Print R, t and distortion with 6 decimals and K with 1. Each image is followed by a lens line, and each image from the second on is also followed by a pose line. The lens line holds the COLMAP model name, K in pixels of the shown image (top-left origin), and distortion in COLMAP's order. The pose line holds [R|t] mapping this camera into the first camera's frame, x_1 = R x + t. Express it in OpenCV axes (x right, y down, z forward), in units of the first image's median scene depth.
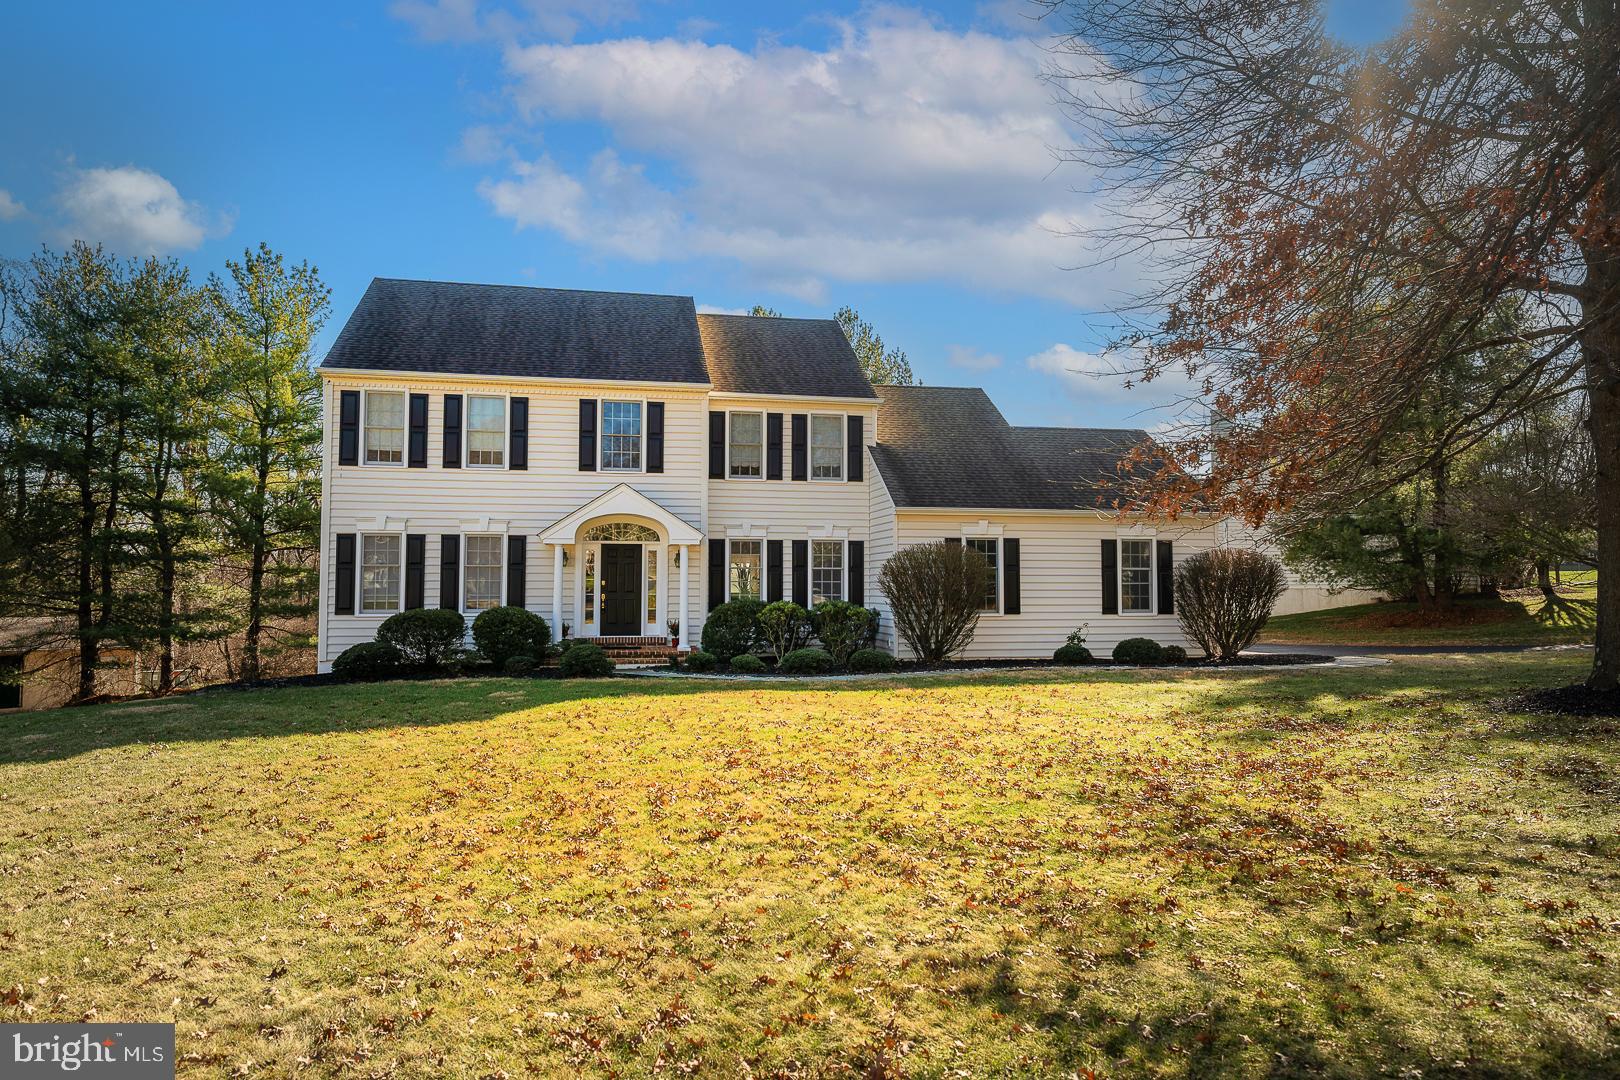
lens RADIAL K [[1106.1, 0, 810.0], [0, 1106.1, 540.0], [0, 0, 1]] dist [0.005002, 0.002145]
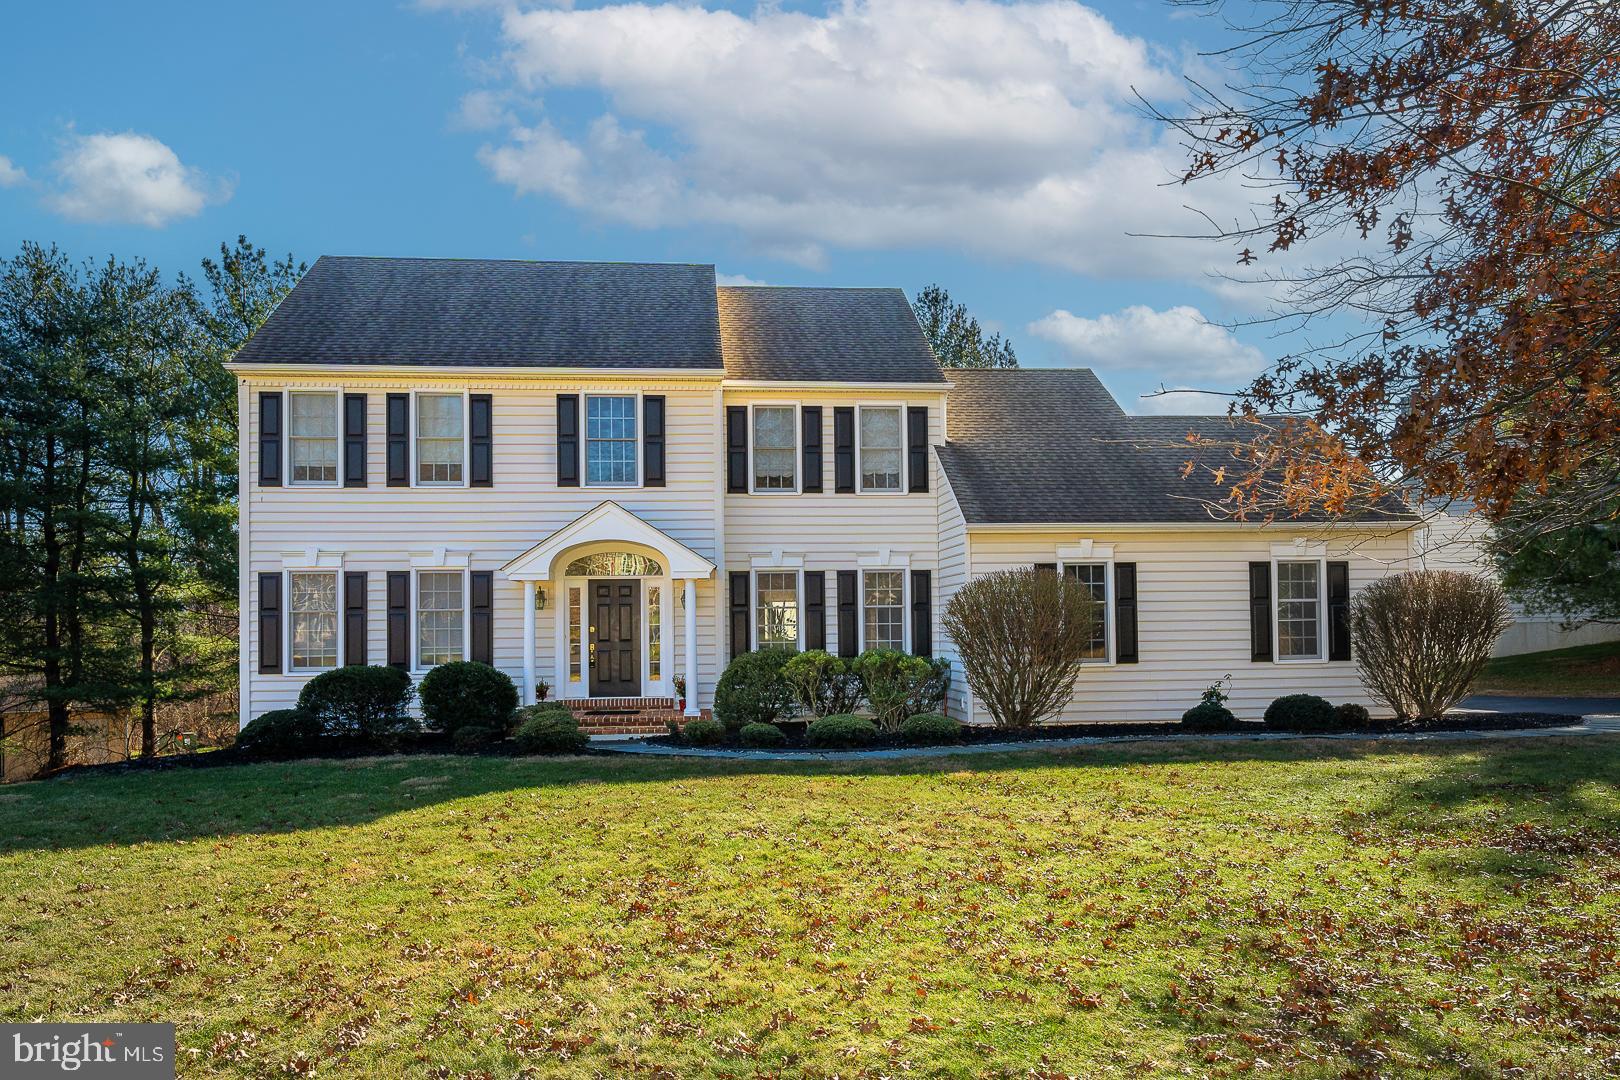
lens RADIAL K [[1226.1, 0, 810.3], [0, 1226.1, 609.0], [0, 0, 1]] dist [0.005052, -0.005103]
pose [[0.994711, -0.015725, -0.101498, 0.054537], [0.018452, 0.999492, 0.025981, 0.004653], [0.101038, -0.027716, 0.994496, 0.153486]]
